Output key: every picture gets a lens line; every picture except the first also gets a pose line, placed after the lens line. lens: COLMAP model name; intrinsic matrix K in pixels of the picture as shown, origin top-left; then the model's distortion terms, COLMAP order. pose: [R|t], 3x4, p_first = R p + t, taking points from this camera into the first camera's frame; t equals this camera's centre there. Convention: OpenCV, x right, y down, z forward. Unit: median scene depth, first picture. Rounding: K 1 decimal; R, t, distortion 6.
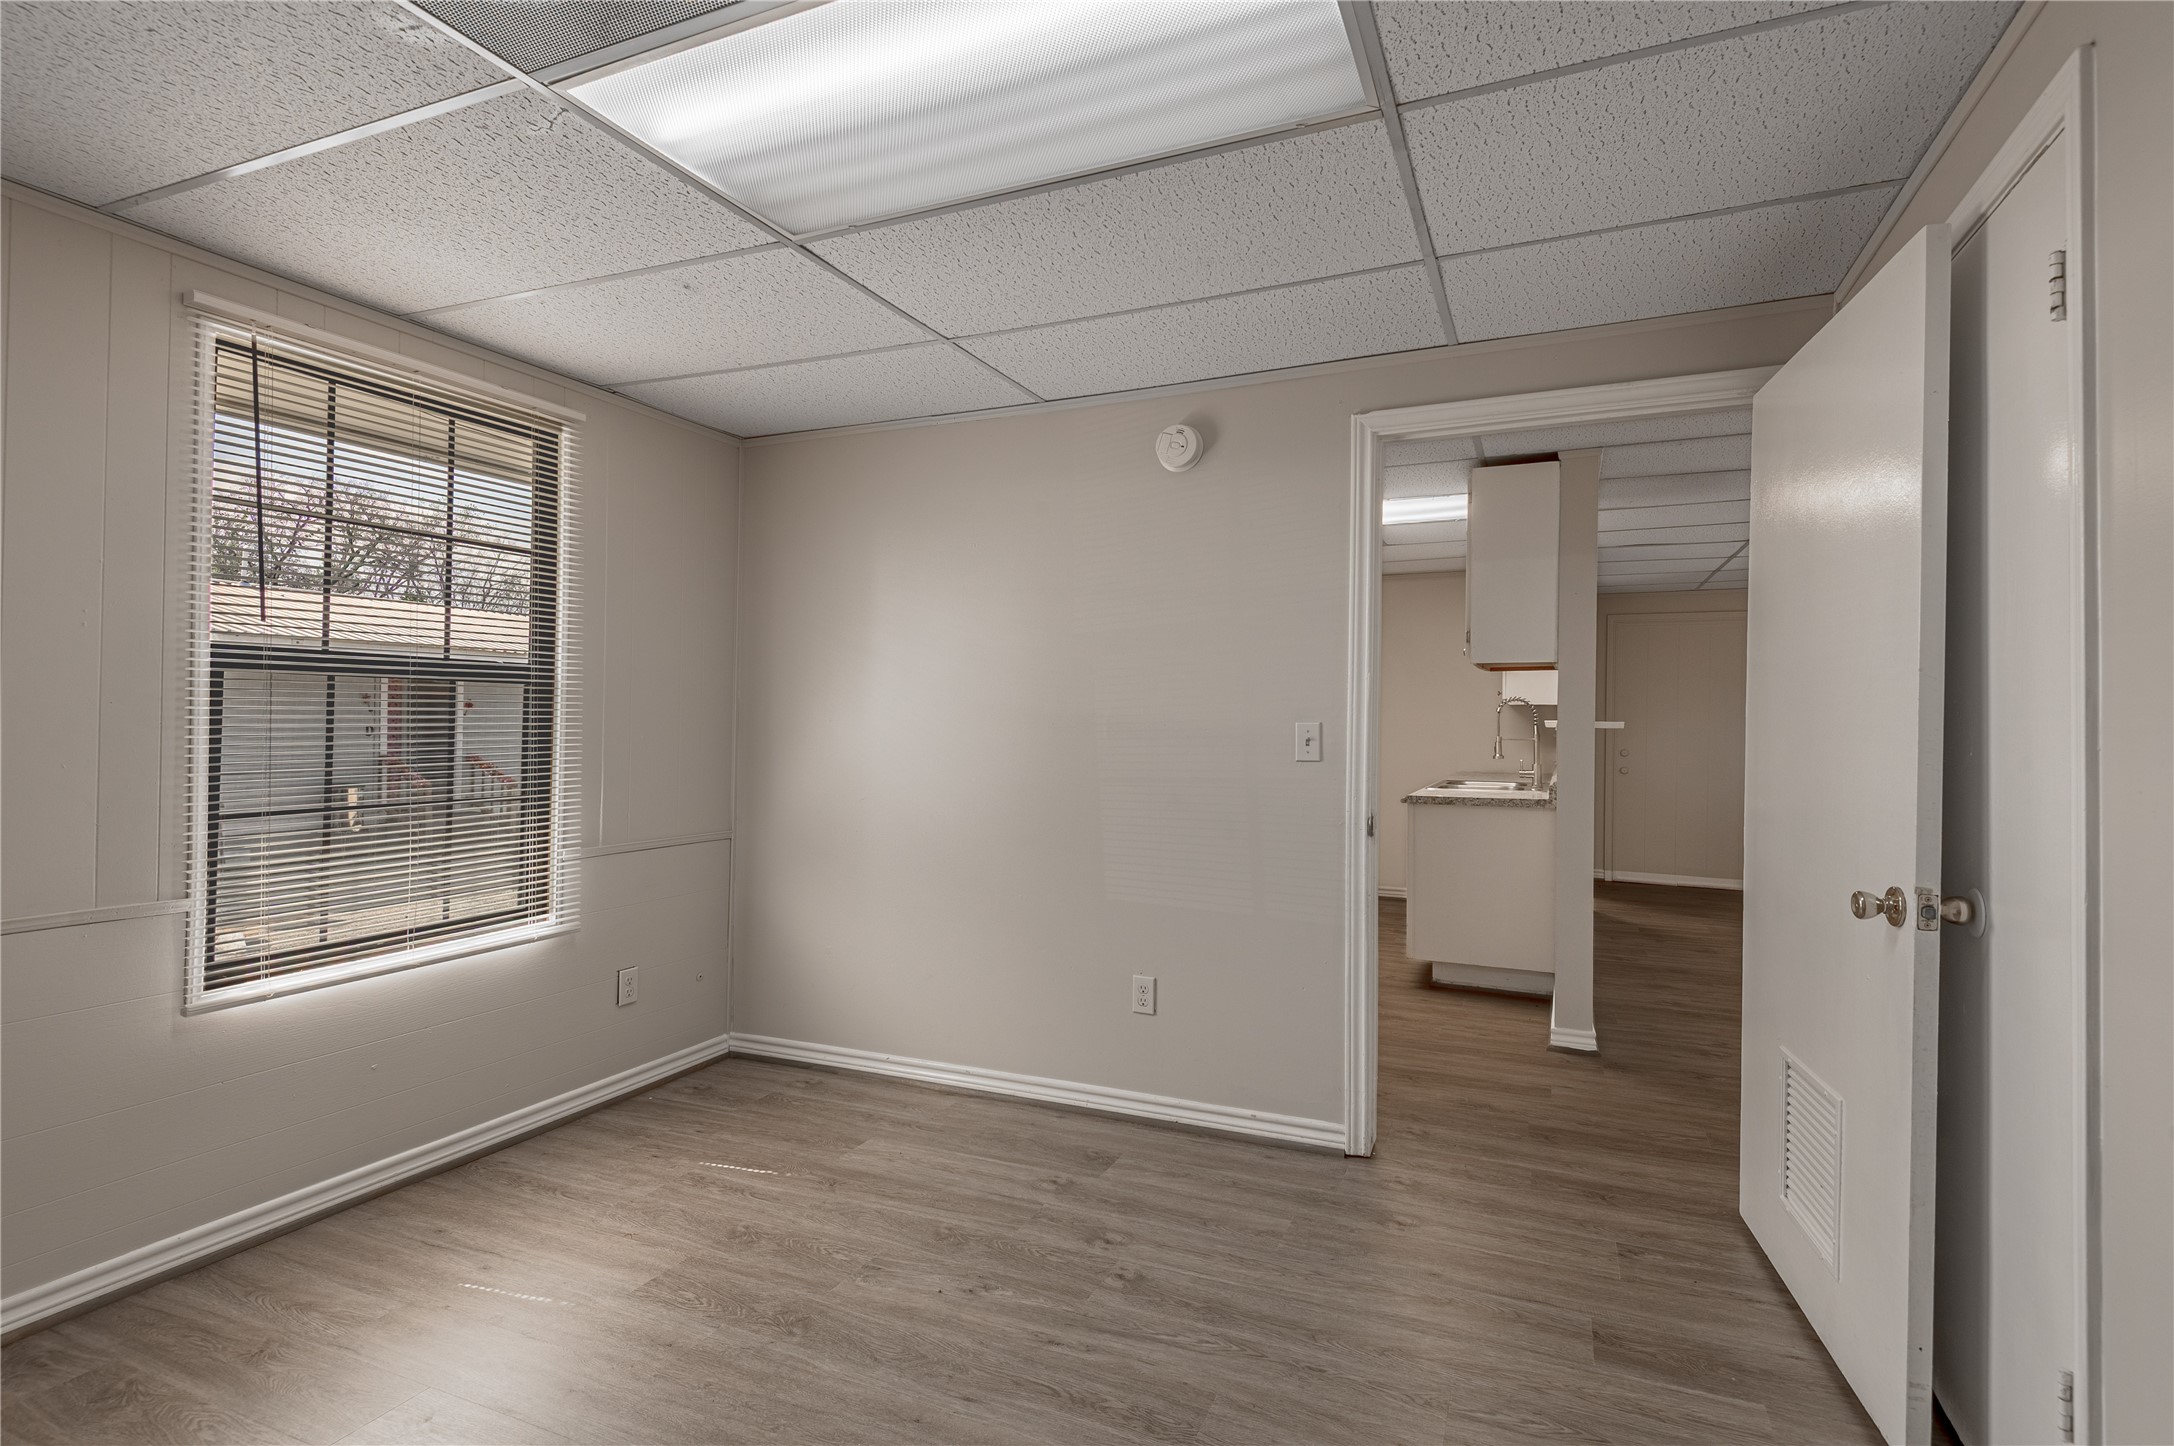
lens RADIAL K [[1034.2, 0, 1099.3], [0, 1034.2, 739.9], [0, 0, 1]] dist [0.065097, -0.043246]
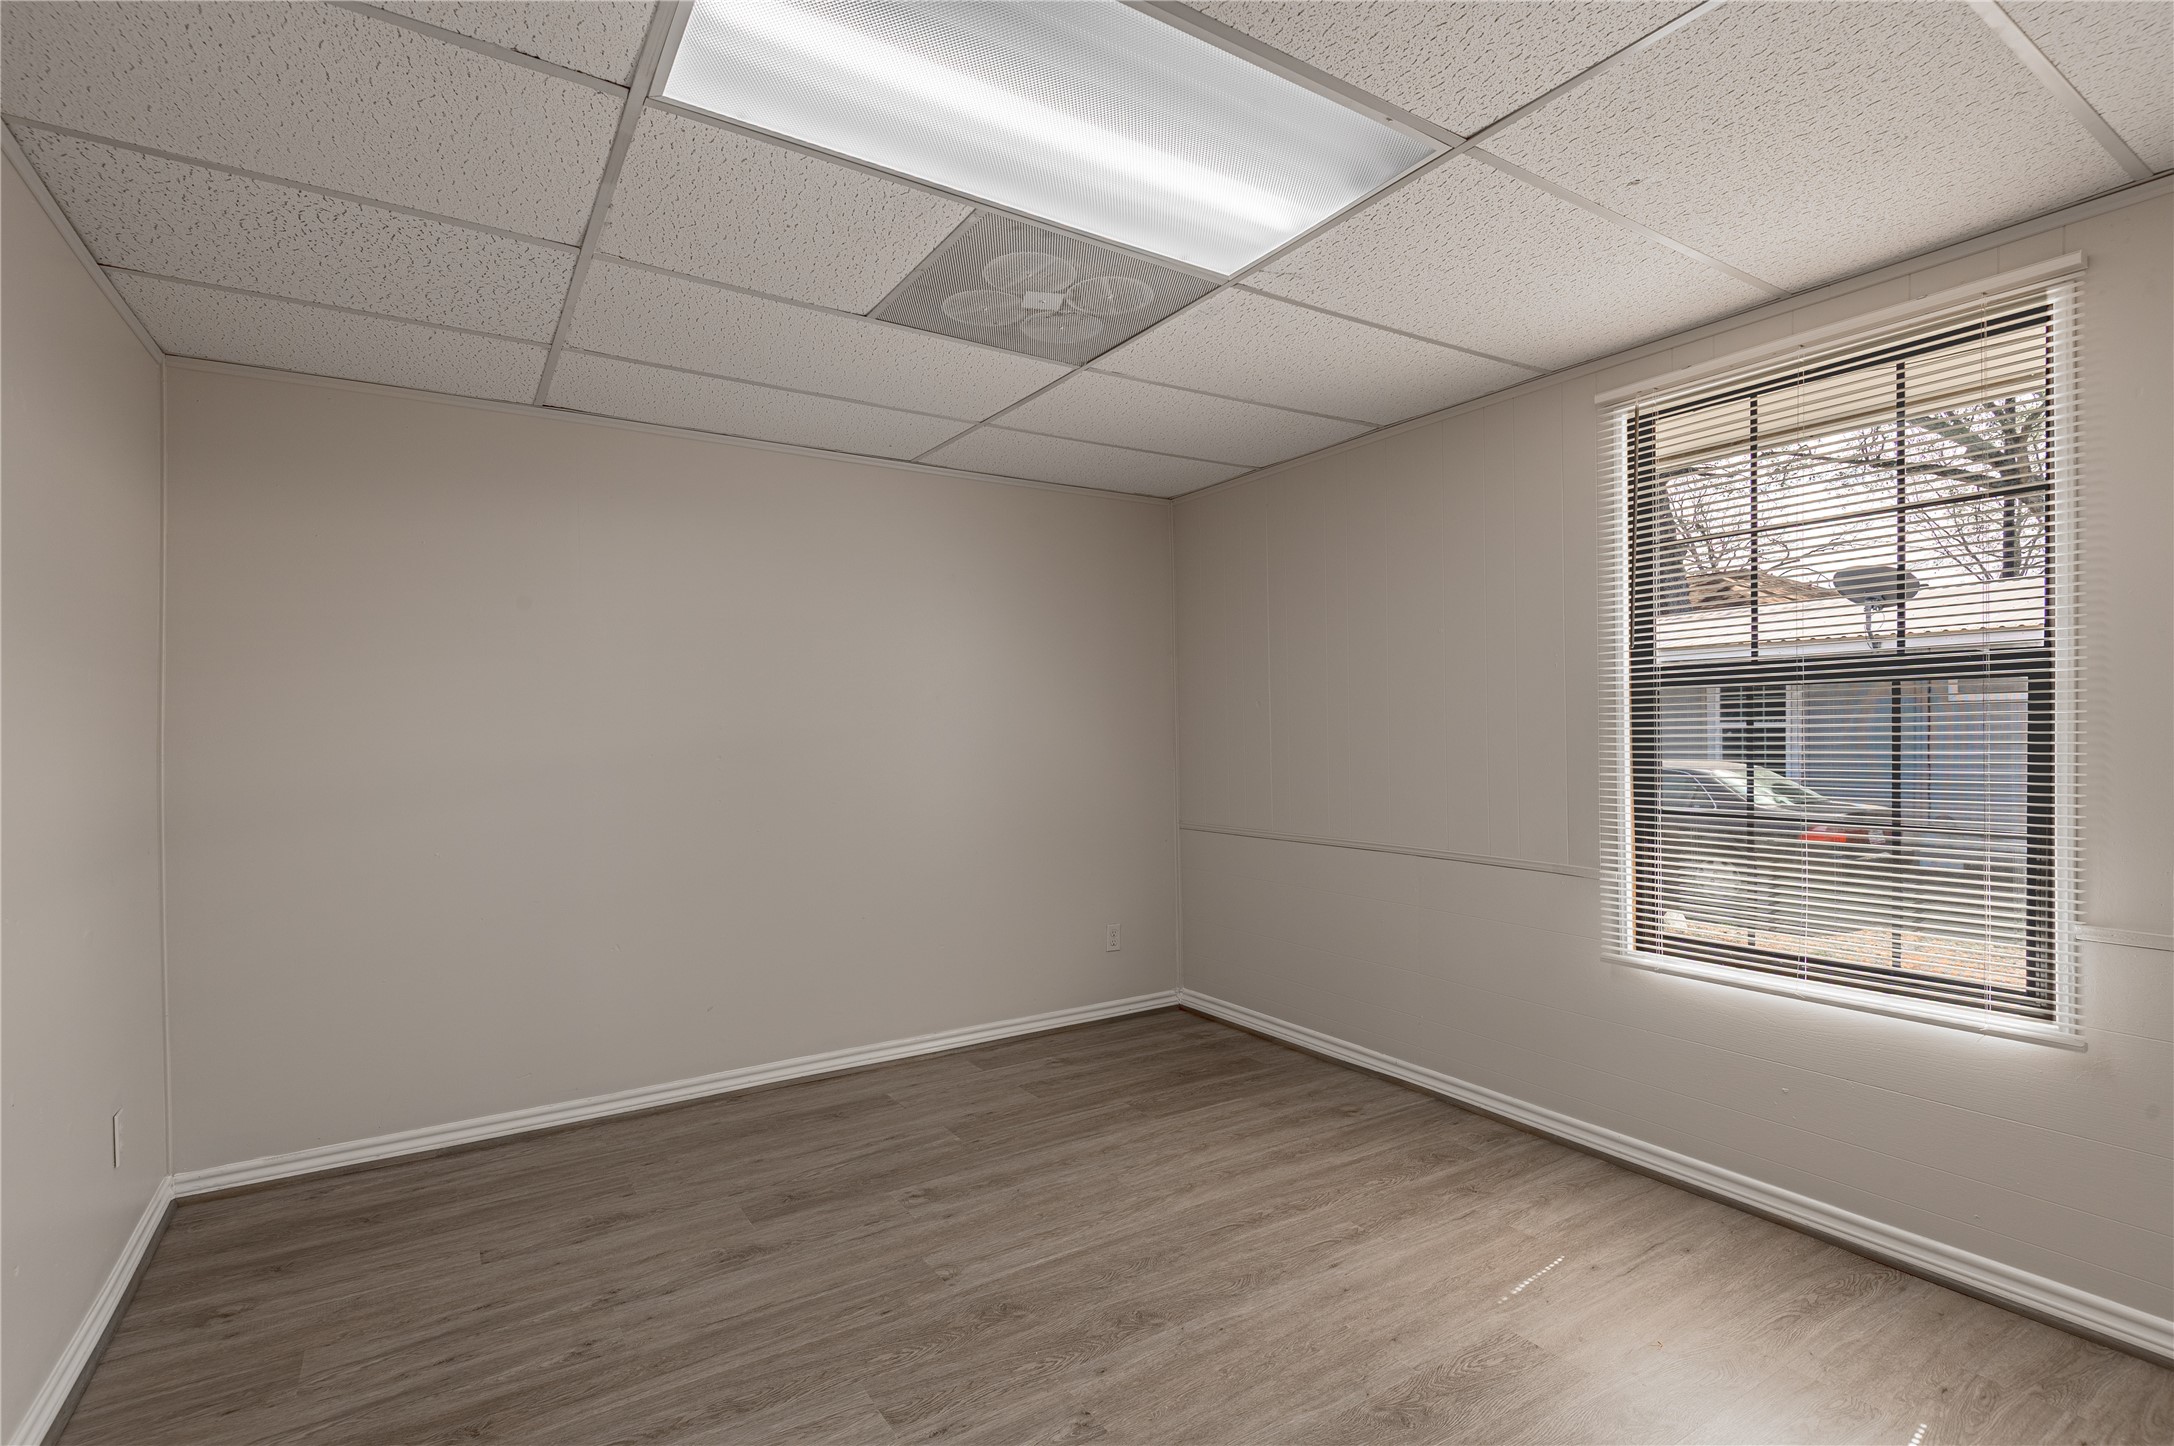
lens RADIAL K [[1013.7, 0, 1086.1], [0, 1013.7, 756.3], [0, 0, 1]] dist [0.036351, -0.020135]
pose [[-0.553159, 0.021779, -0.832791, 0.464320], [-0.006828, 0.999506, 0.030674, -0.019432], [0.833048, 0.022654, -0.552737, 1.037732]]
